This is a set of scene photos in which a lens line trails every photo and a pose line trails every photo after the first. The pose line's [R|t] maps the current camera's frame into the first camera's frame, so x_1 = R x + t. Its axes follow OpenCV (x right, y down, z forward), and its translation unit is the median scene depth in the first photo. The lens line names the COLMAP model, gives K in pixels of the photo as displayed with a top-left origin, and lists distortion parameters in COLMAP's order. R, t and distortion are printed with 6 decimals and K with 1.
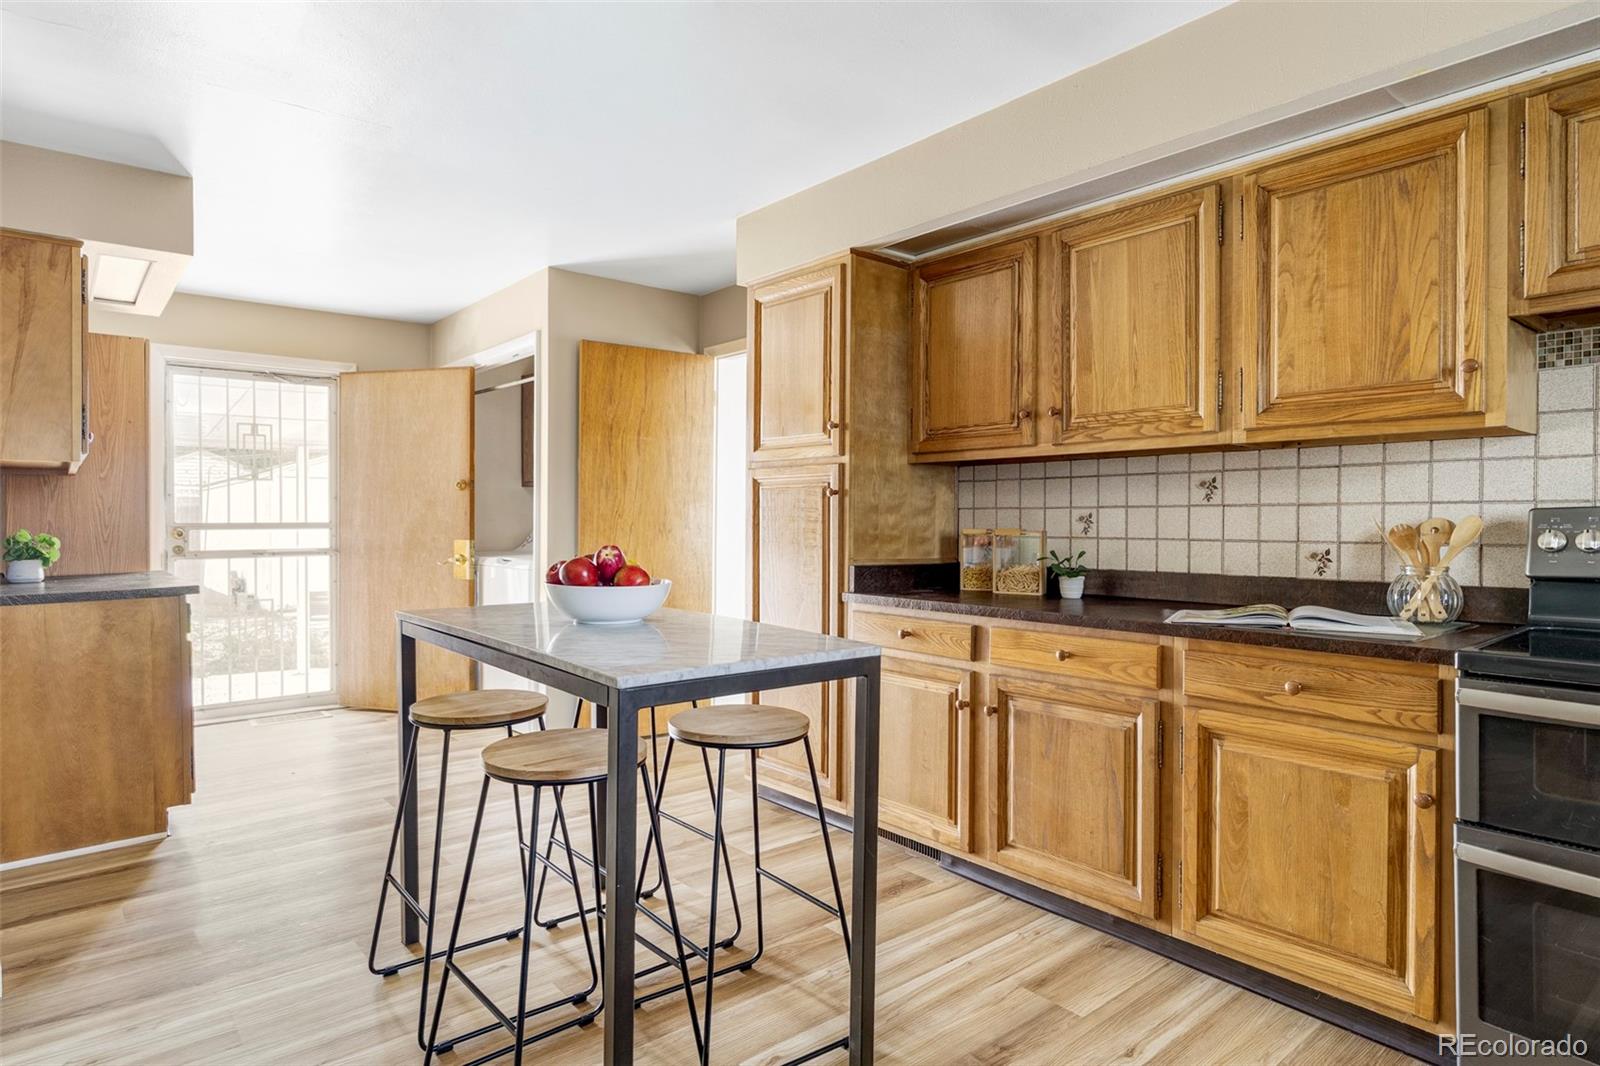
lens RADIAL K [[887.1, 0, 800.0], [0, 887.1, 533.0], [0, 0, 1]] dist [0.000050, 0.001149]
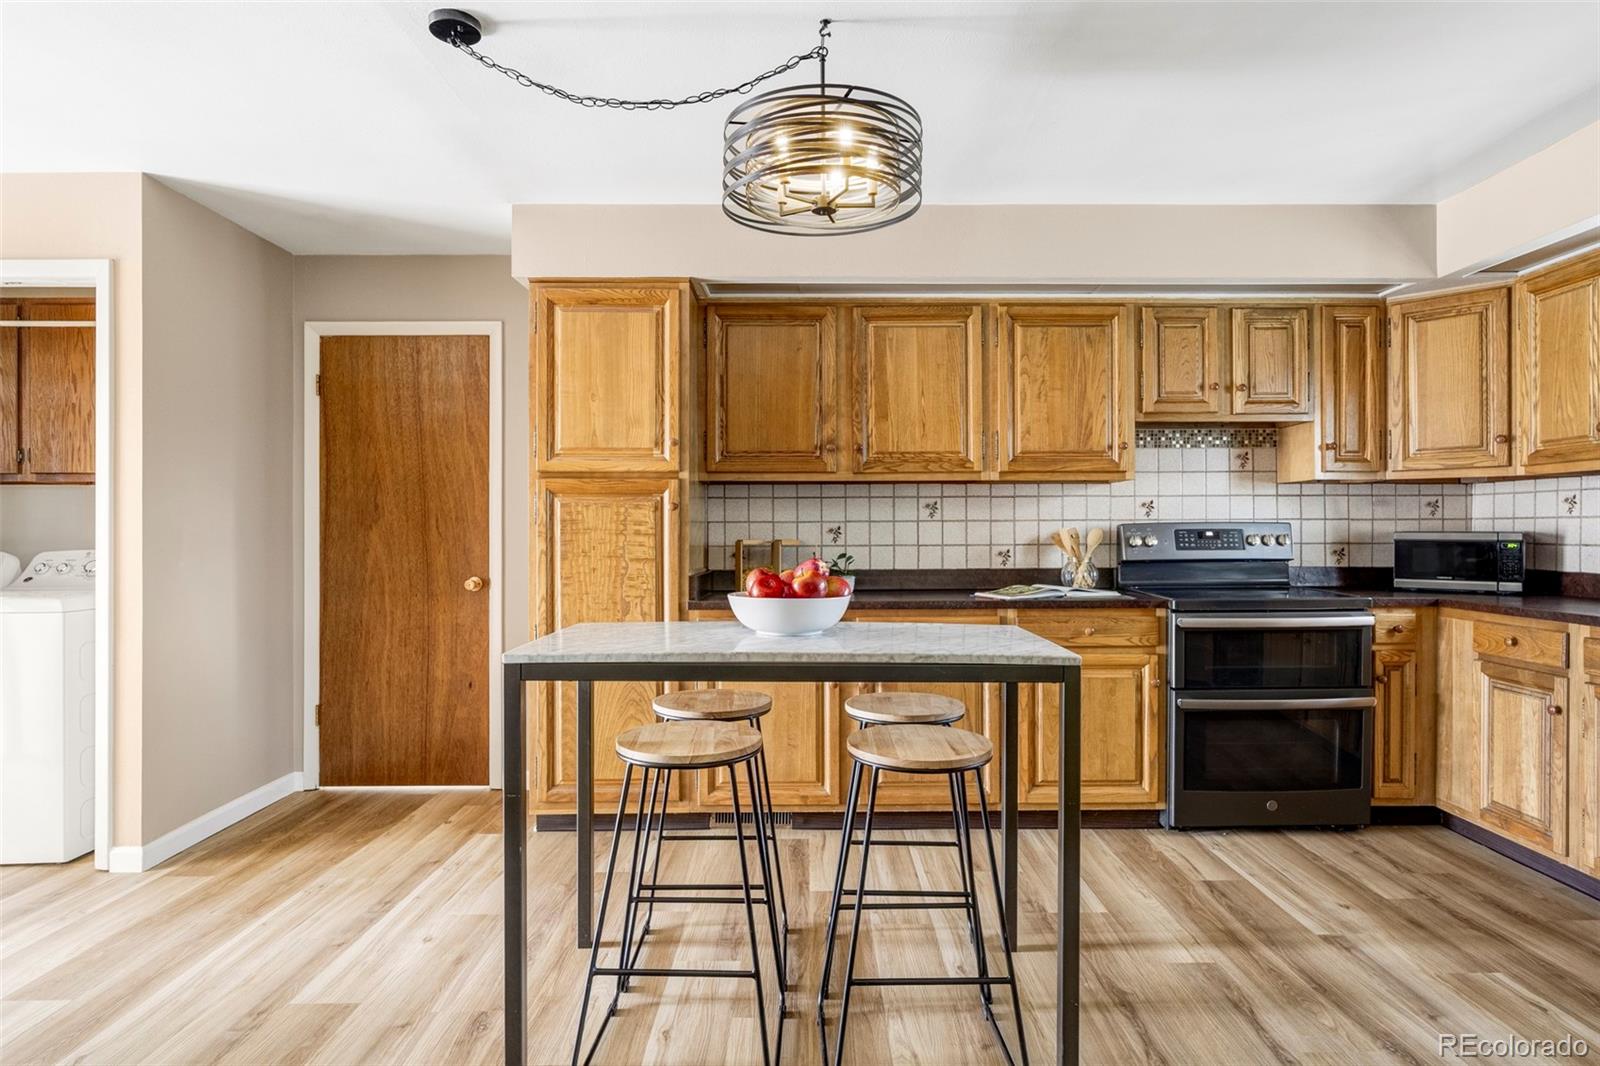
lens RADIAL K [[880.0, 0, 815.1], [0, 880.0, 534.6], [0, 0, 1]] dist [-0.004217, -0.000144]
pose [[0.640503, -0.009500, 0.767897, -0.845847], [0.016277, 0.999867, -0.001206, -0.011661], [-0.767783, 0.013272, 0.640572, 0.271685]]
